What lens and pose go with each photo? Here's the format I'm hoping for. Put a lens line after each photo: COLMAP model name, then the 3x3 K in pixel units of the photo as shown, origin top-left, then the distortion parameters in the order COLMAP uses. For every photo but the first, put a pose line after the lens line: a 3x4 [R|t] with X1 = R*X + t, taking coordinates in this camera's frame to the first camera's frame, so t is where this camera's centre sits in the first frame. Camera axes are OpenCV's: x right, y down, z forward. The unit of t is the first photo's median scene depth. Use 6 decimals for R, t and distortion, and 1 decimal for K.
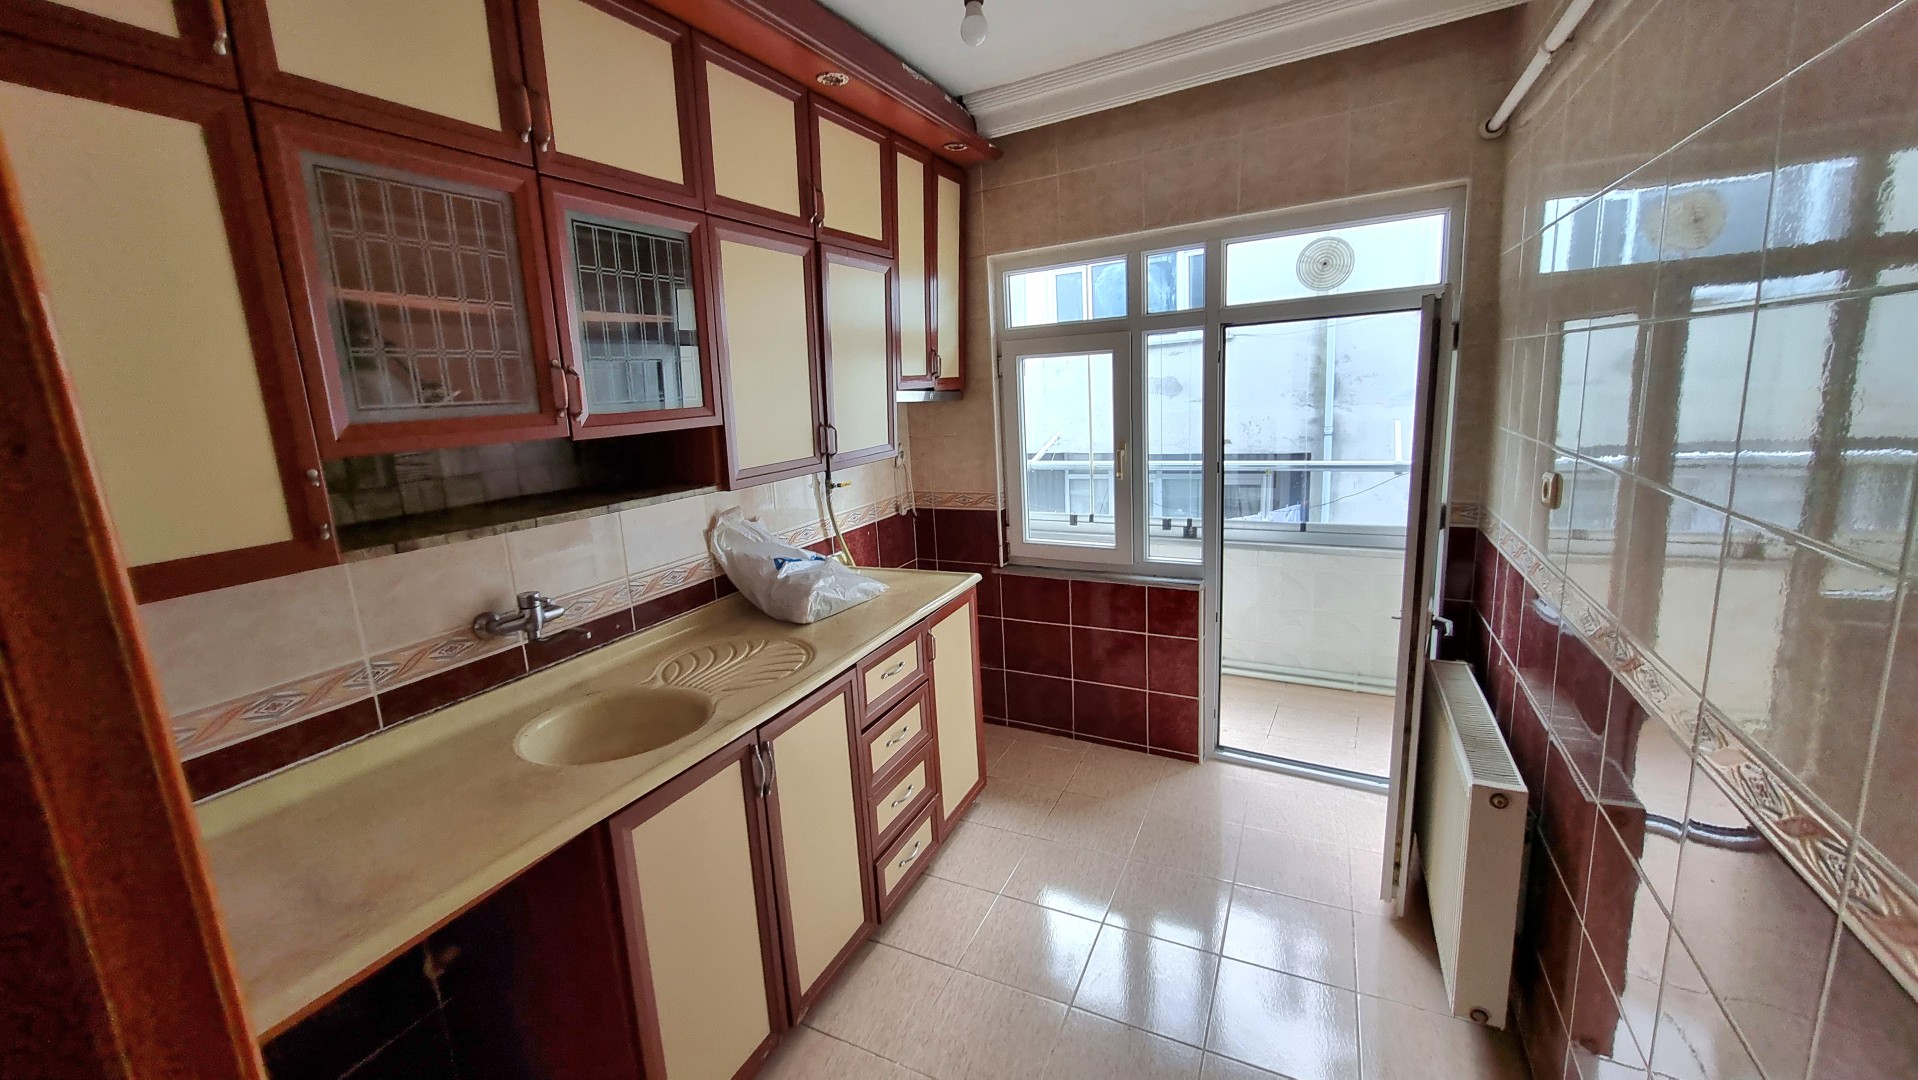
lens RADIAL K [[745.9, 0, 954.6], [0, 745.9, 532.7], [0, 0, 1]] dist [-0.001103, -0.000050]
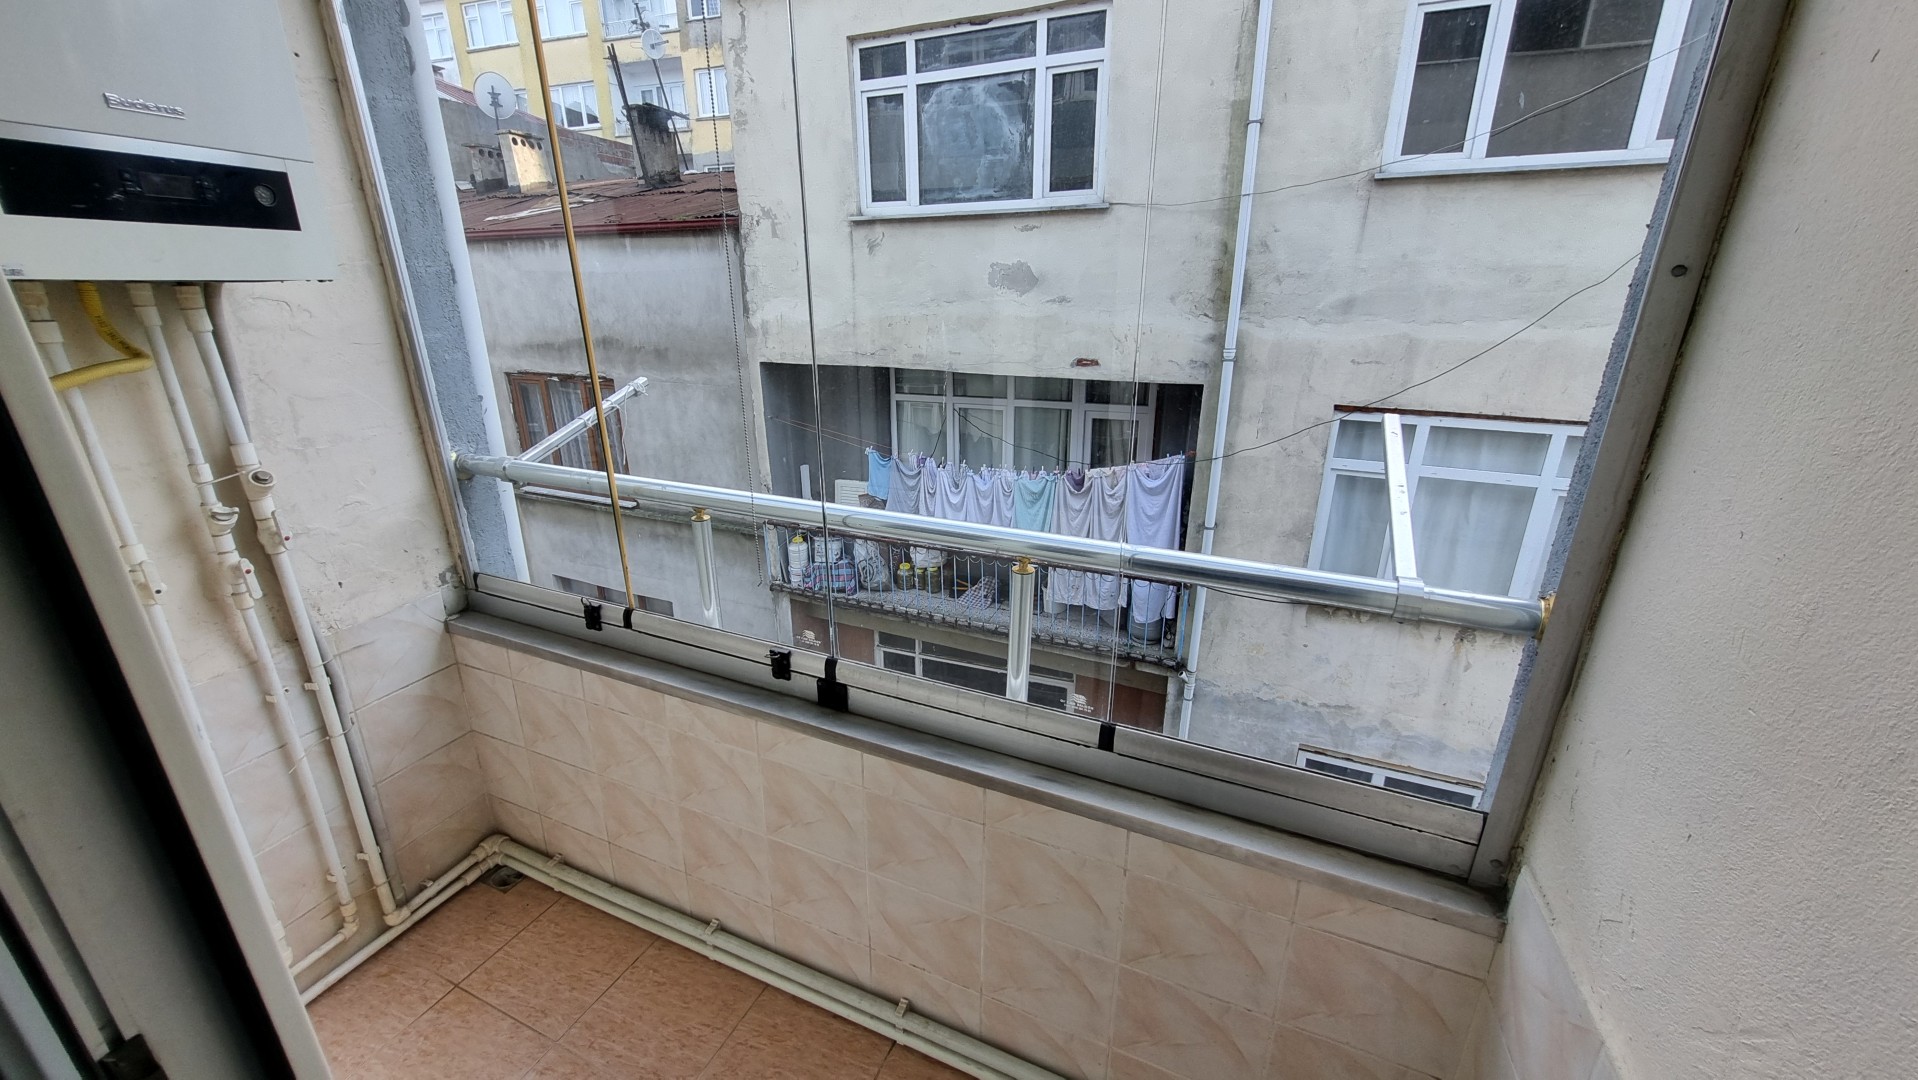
lens RADIAL K [[745.9, 0, 957.4], [0, 745.9, 538.9], [0, 0, 1]] dist [-0.001103, -0.000050]
pose [[0.992820, 0.006224, 0.119459, 0.165469], [-0.024873, 0.987560, 0.155264, -0.067905], [-0.117007, -0.157120, 0.980624, 0.317350]]
